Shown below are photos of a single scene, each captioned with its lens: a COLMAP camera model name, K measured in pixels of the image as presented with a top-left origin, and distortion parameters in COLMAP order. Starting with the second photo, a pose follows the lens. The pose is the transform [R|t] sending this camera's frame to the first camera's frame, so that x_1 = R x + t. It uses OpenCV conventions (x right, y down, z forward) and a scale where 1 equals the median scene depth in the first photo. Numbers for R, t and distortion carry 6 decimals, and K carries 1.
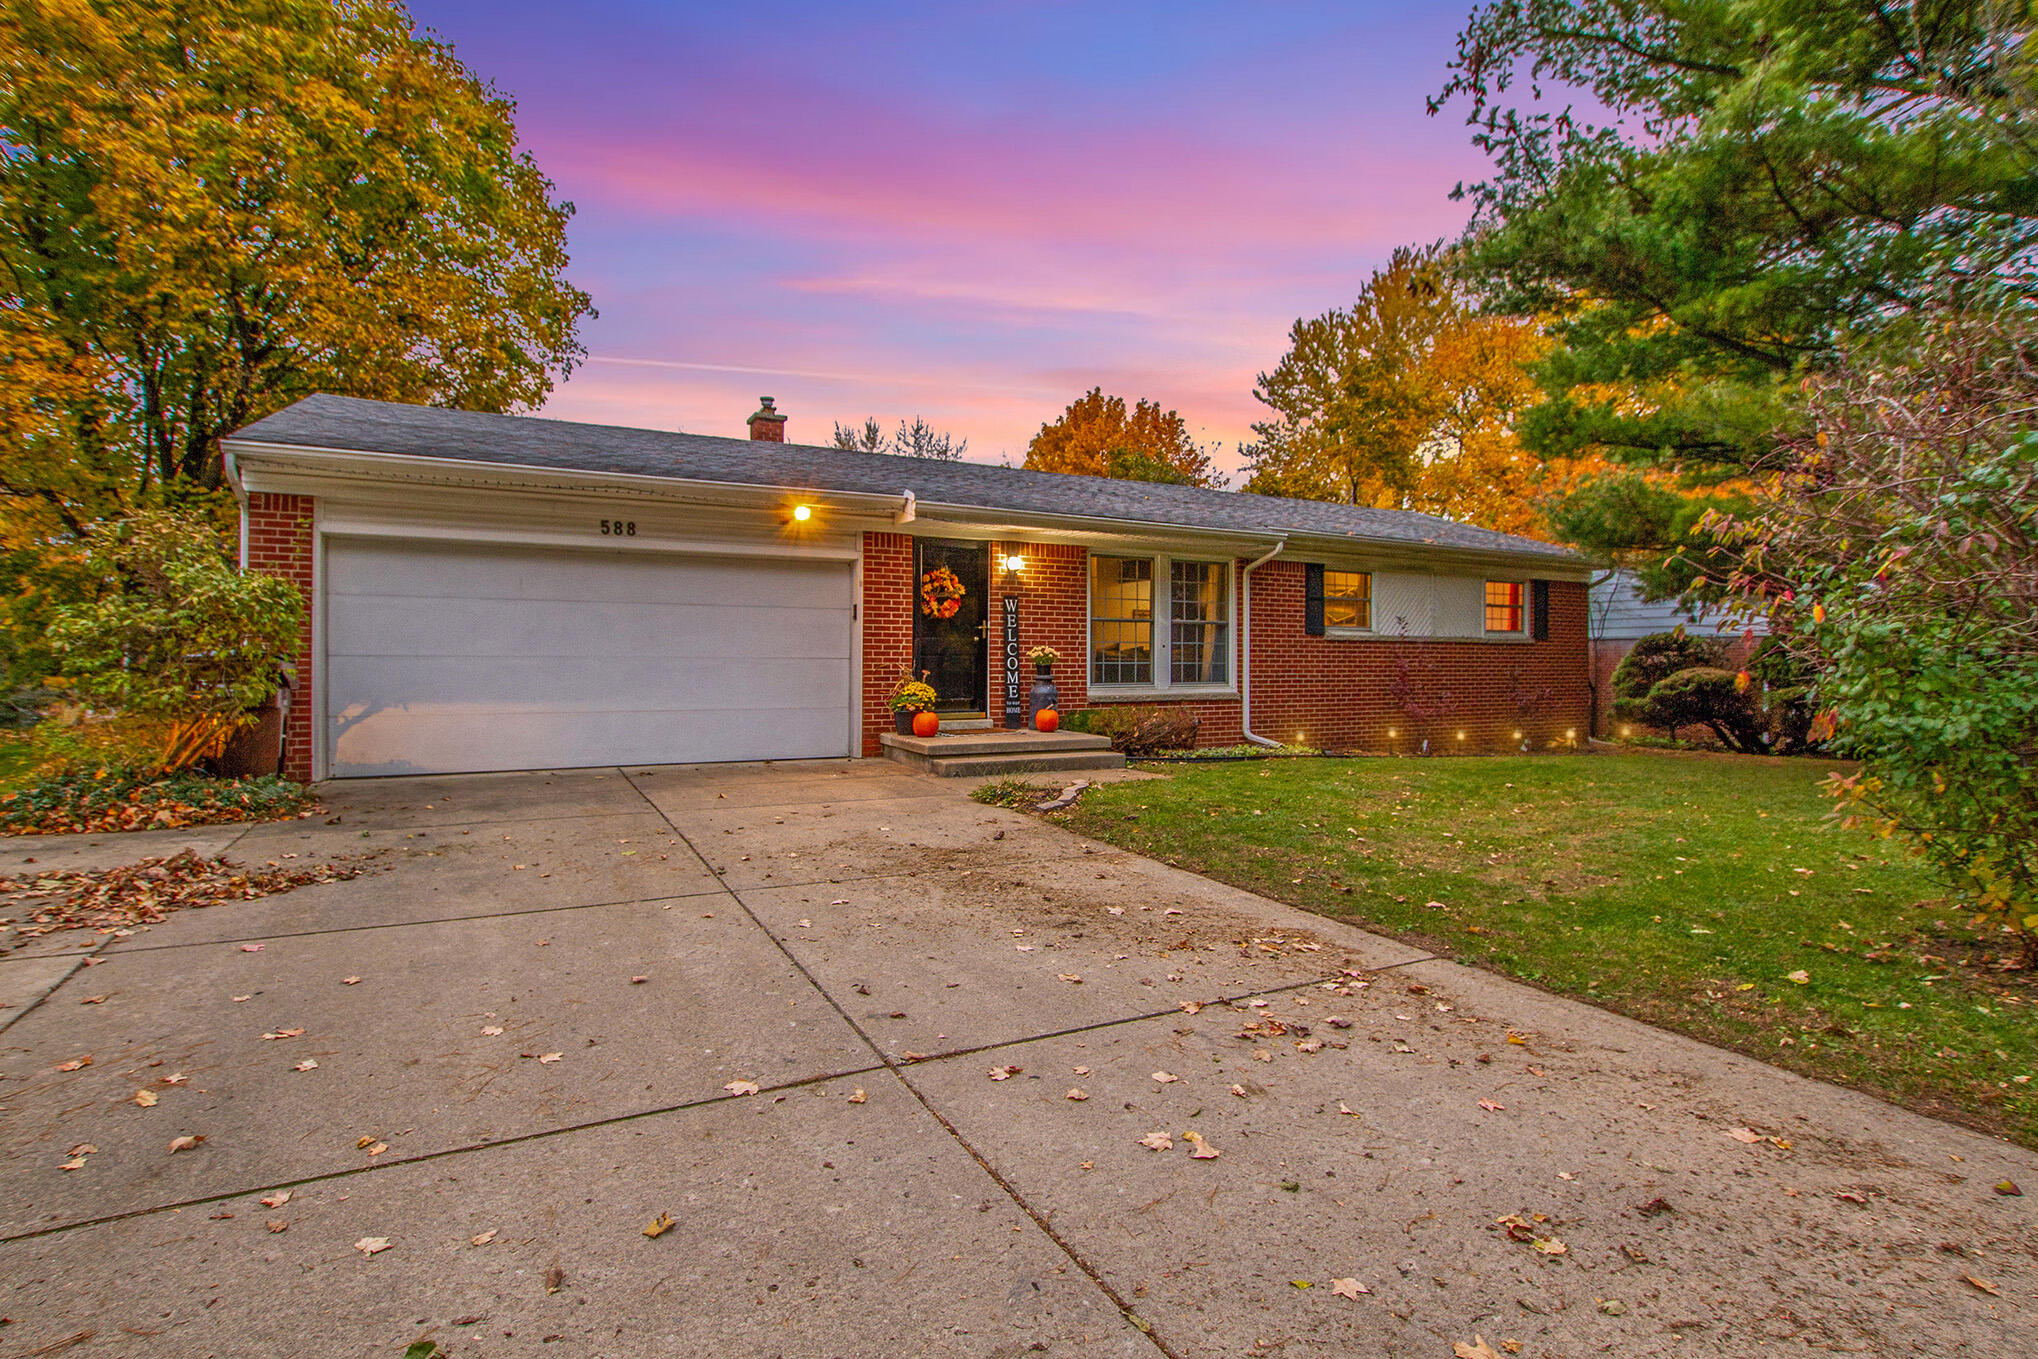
lens RADIAL K [[963.8, 0, 1009.0], [0, 963.8, 670.9], [0, 0, 1]] dist [-0.026886, -0.000088]
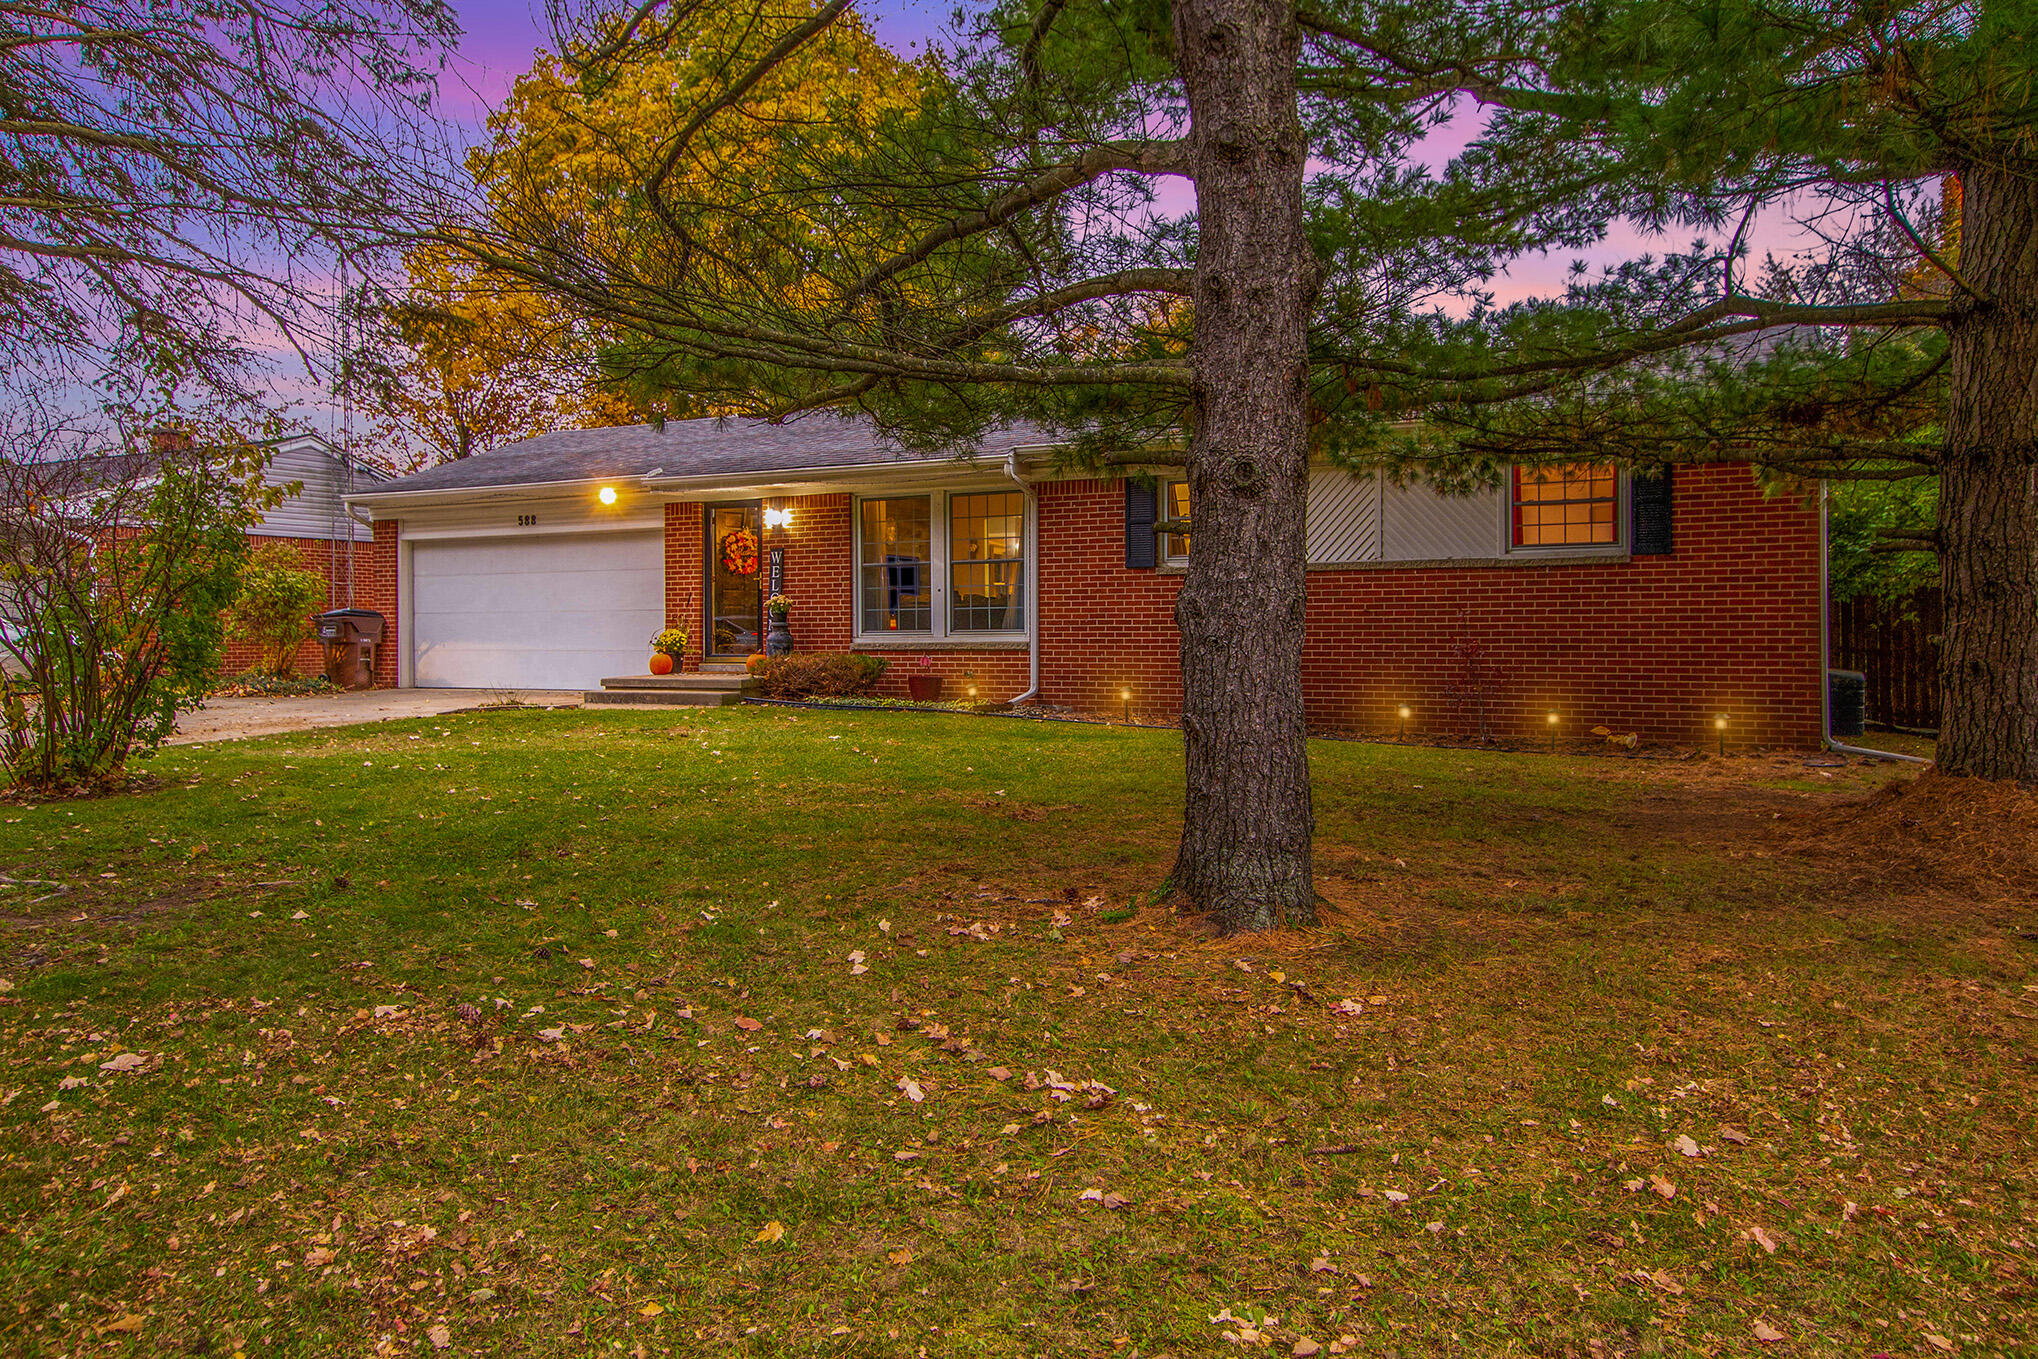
lens RADIAL K [[1458.3, 0, 1016.2], [0, 1458.3, 626.3], [0, 0, 1]] dist [0.000172, 0.000011]
pose [[0.576029, -0.005812, -0.817408, 1.411379], [0.003892, 0.999983, -0.004368, 0.015932], [0.817420, -0.000665, 0.576042, 0.273650]]
